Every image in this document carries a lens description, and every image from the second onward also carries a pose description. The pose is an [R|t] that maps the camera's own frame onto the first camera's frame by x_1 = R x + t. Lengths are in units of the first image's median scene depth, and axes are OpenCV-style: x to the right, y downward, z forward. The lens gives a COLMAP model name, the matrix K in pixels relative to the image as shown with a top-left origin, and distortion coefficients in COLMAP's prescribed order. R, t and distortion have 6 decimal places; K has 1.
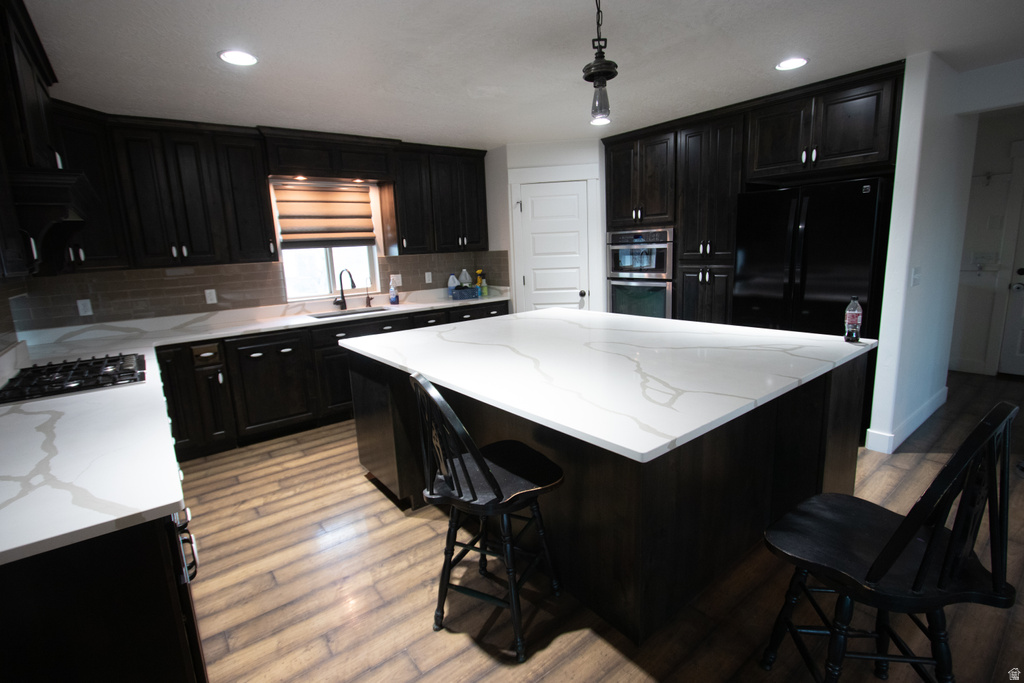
lens RADIAL K [[477.5, 0, 511.8], [0, 477.5, 341.7], [0, 0, 1]] dist [-0.009847, 0.000918]
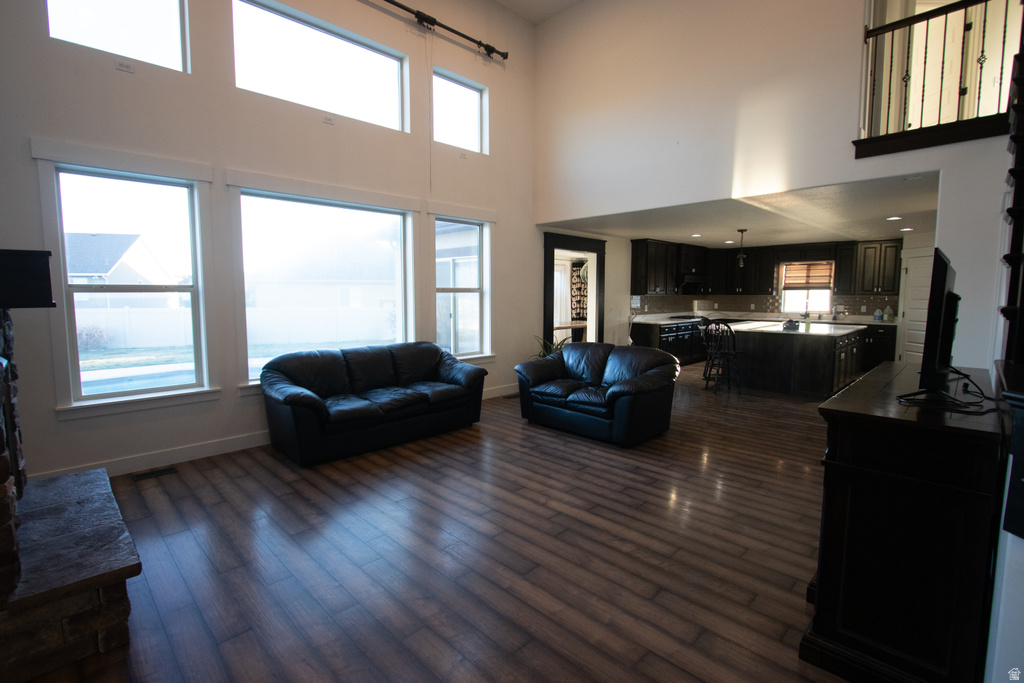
lens RADIAL K [[477.5, 0, 511.6], [0, 477.5, 336.5], [0, 0, 1]] dist [-0.009847, 0.000918]
pose [[0.112722, 0.133986, -0.984551, 1.579223], [-0.203363, 0.973003, 0.109131, 0.044425], [0.972593, 0.187920, 0.136927, -0.556504]]
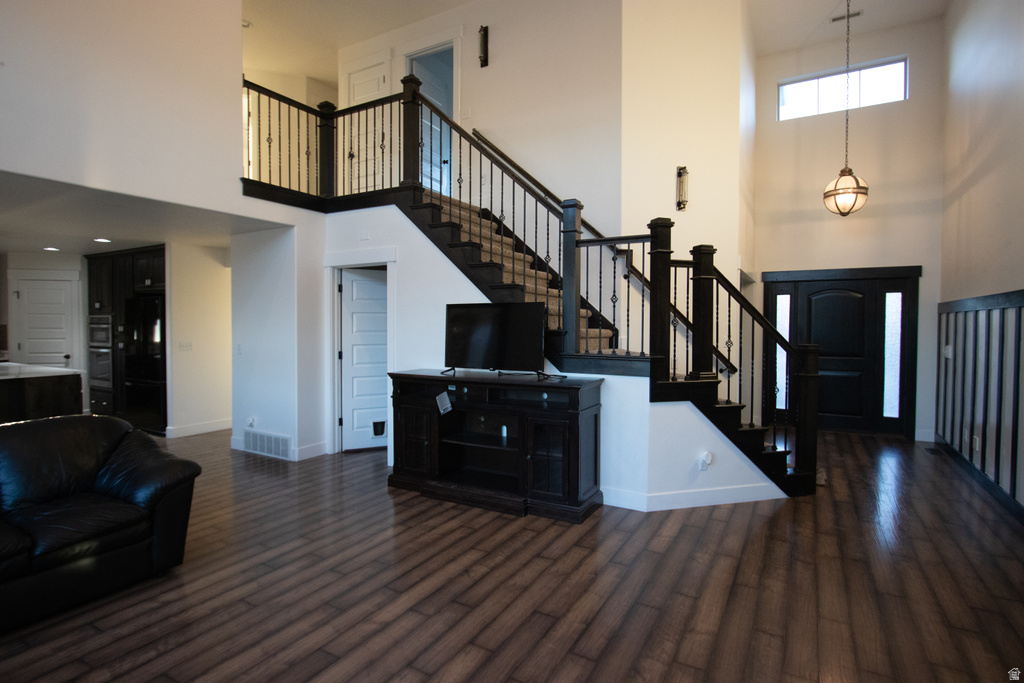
lens RADIAL K [[524.8, 0, 505.7], [0, 524.8, 337.9], [0, 0, 1]] dist [-0.009129, -0.000488]
pose [[0.928994, 0.039145, 0.368020, 0.824994], [0.027248, 0.984457, -0.173496, 0.157904], [-0.369091, 0.171205, 0.913488, -0.964440]]
